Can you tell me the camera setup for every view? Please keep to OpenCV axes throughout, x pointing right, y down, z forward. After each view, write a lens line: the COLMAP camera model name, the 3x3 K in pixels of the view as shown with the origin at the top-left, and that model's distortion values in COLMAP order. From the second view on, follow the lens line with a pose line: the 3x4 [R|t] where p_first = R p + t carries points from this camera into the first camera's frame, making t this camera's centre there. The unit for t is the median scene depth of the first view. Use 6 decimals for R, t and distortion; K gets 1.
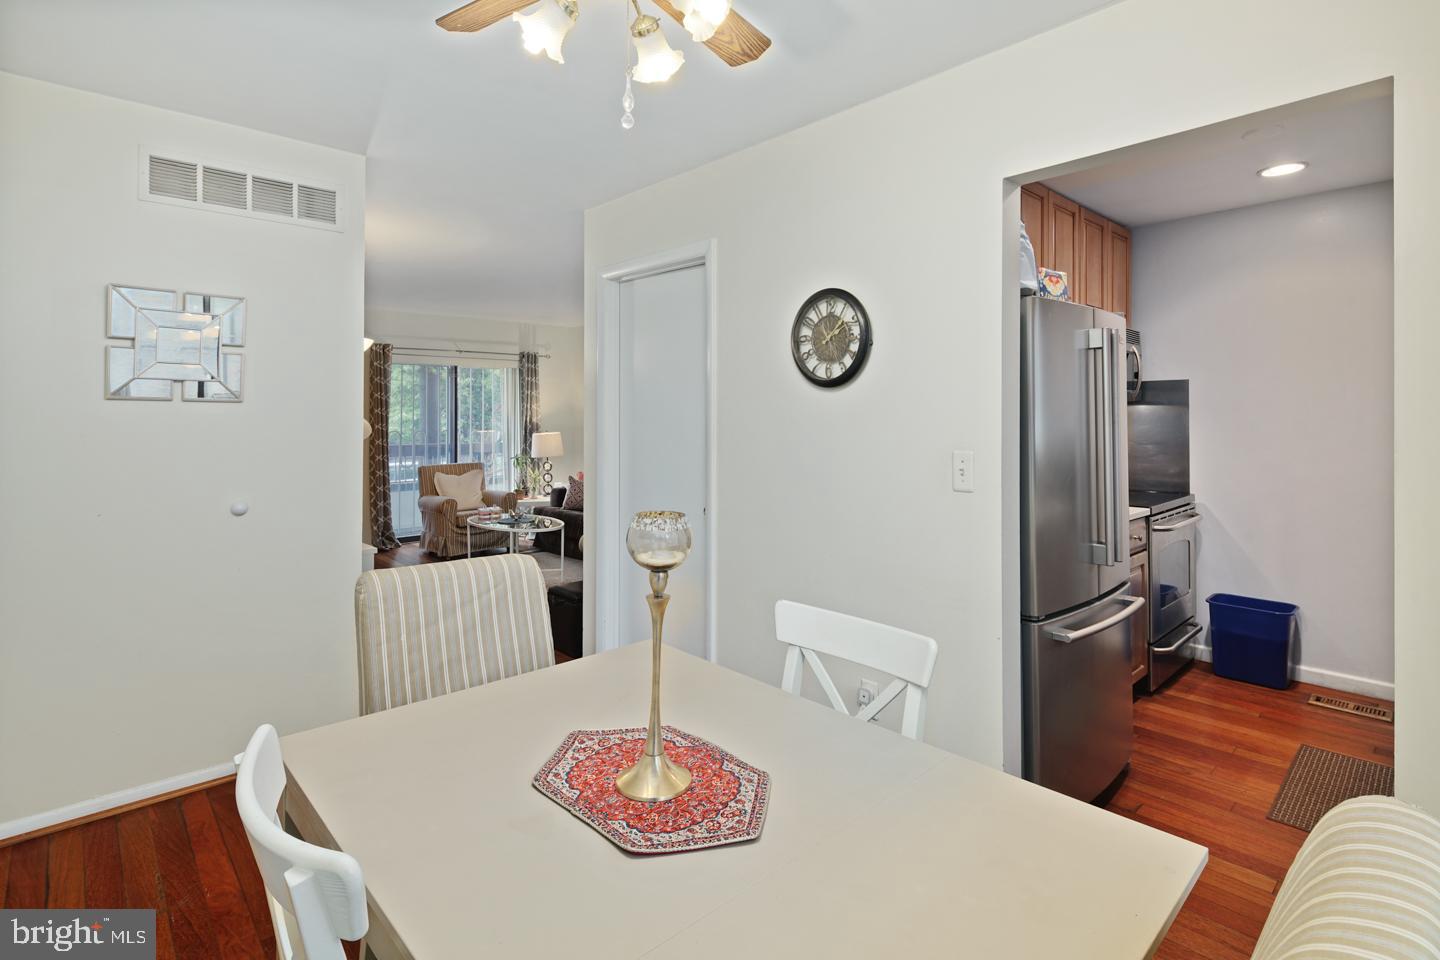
lens RADIAL K [[711.8, 0, 716.5], [0, 711.8, 424.8], [0, 0, 1]] dist [0.002030, -0.001106]
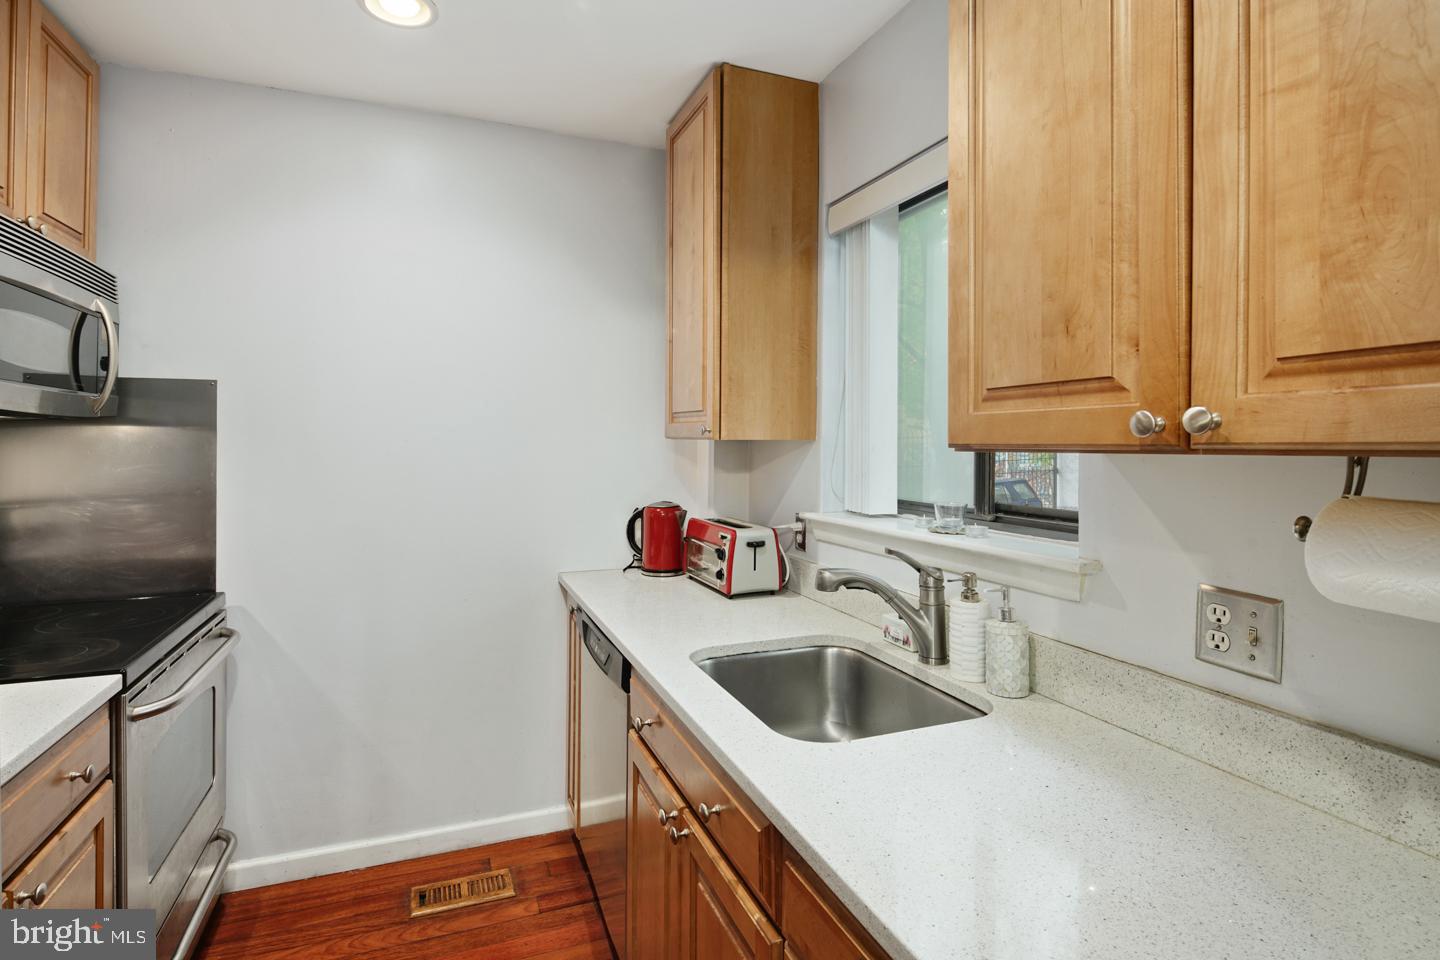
lens RADIAL K [[724.6, 0, 741.5], [0, 724.6, 434.6], [0, 0, 1]] dist [0.003375, -0.003719]
pose [[0.344159, 0.015414, 0.938785, 0.317278], [-0.000648, 0.999869, -0.016180, -0.015718], [-0.938911, 0.004960, 0.344124, 0.488678]]
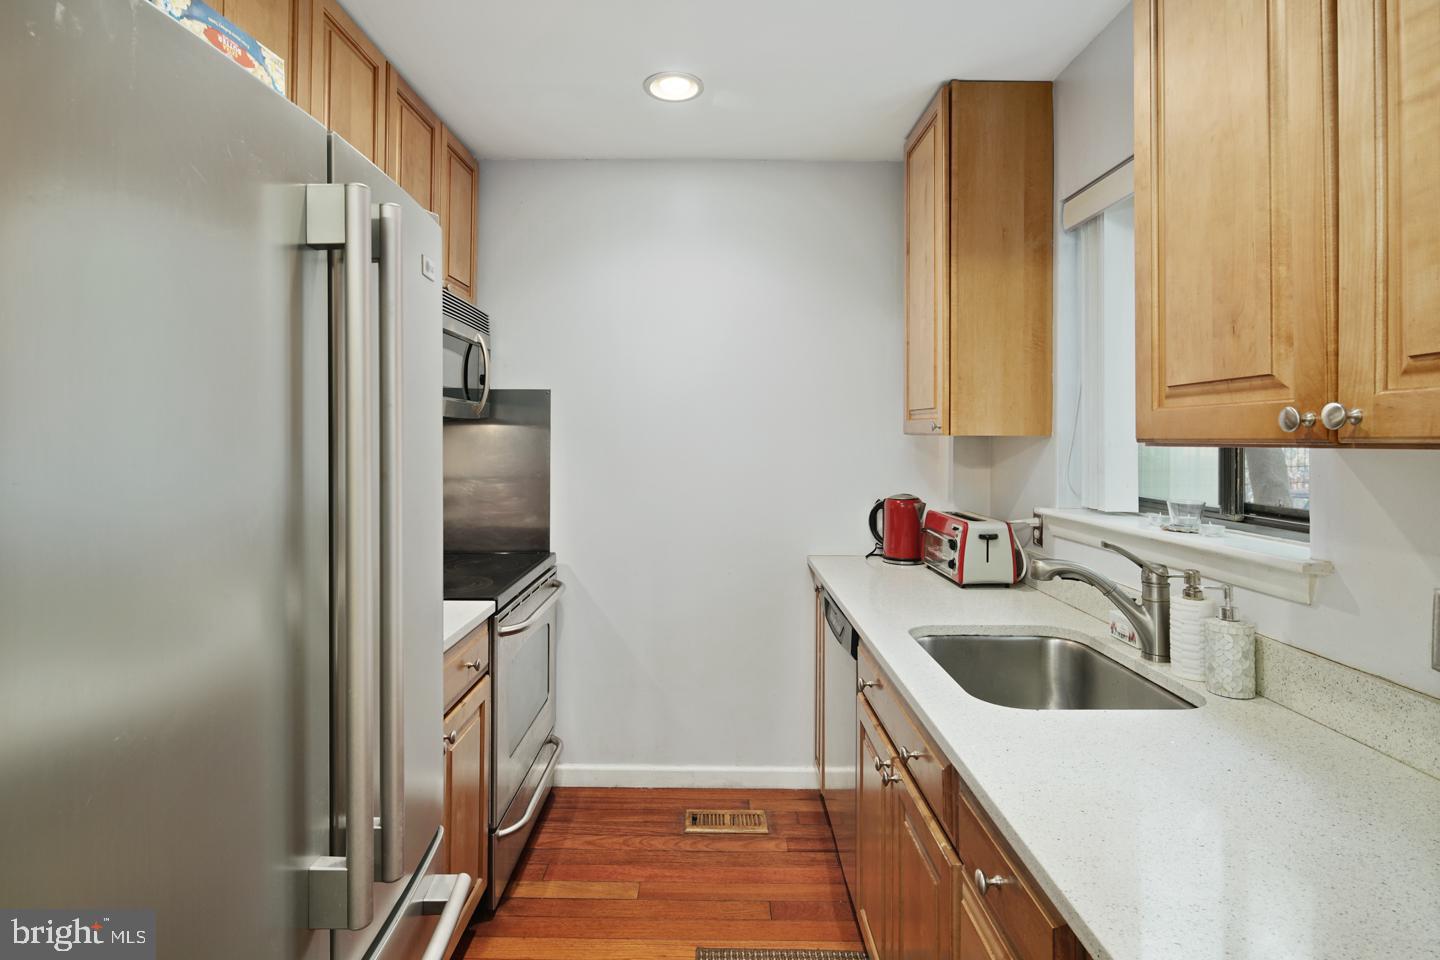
lens RADIAL K [[737.2, 0, 738.8], [0, 737.2, 422.3], [0, 0, 1]] dist [-0.001991, -0.001193]
pose [[0.661644, 0.023345, 0.749455, 0.268825], [-0.004759, 0.999626, -0.026936, -0.014358], [-0.749803, 0.014256, 0.661507, 0.423423]]
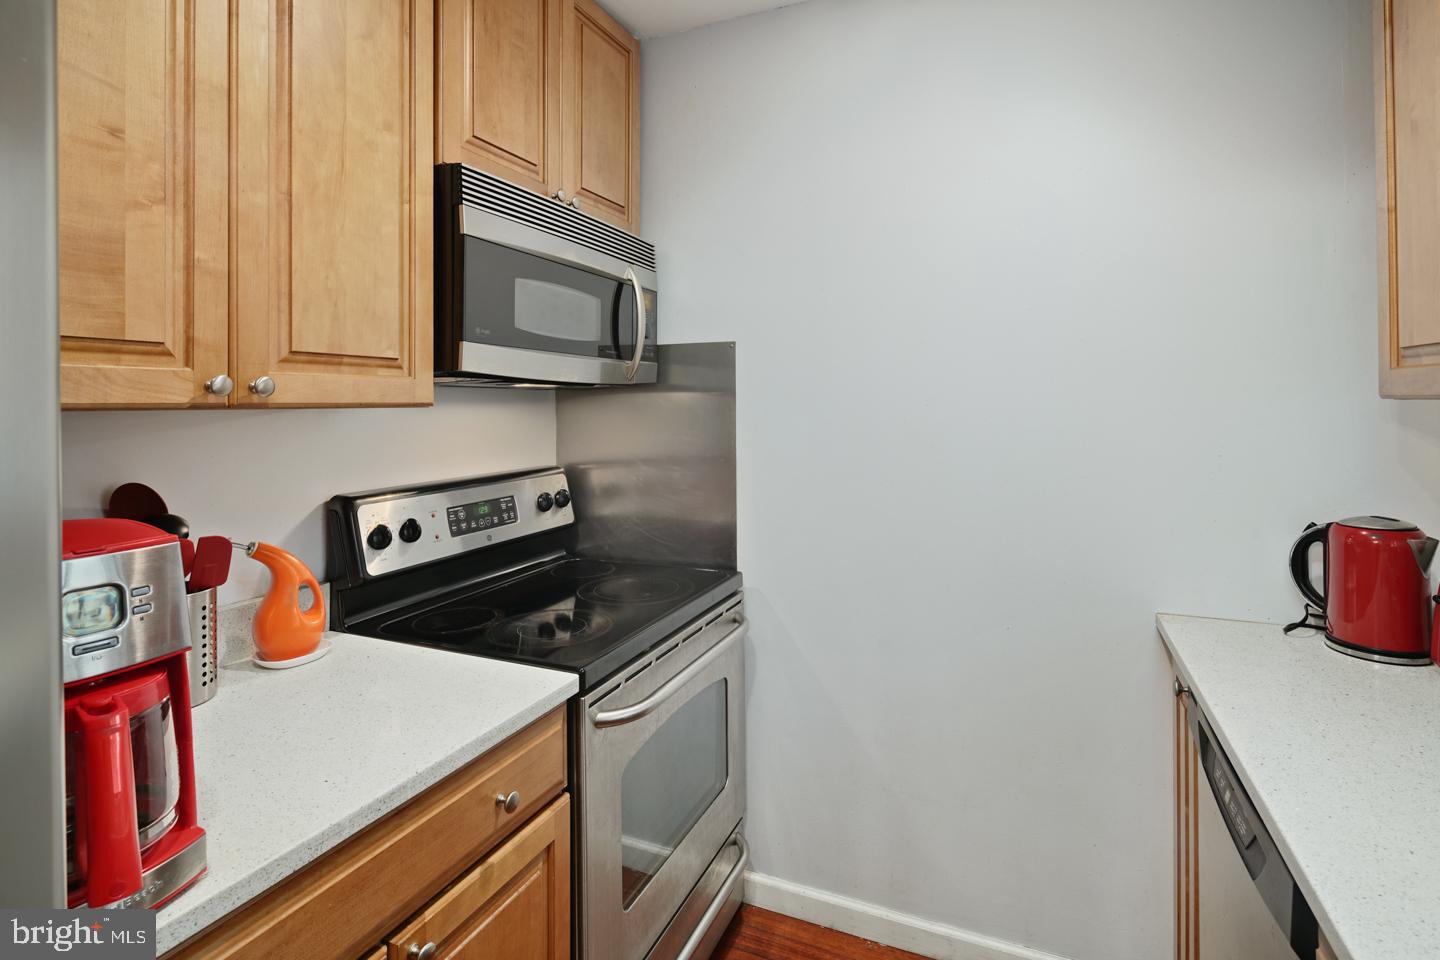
lens RADIAL K [[732.2, 0, 718.4], [0, 732.2, 396.2], [0, 0, 1]] dist [0.003842, -0.000790]
pose [[0.917016, 0.006209, 0.398802, 0.499266], [0.000906, 0.999844, -0.017649, -0.018271], [-0.398849, 0.016546, 0.916867, 0.594953]]
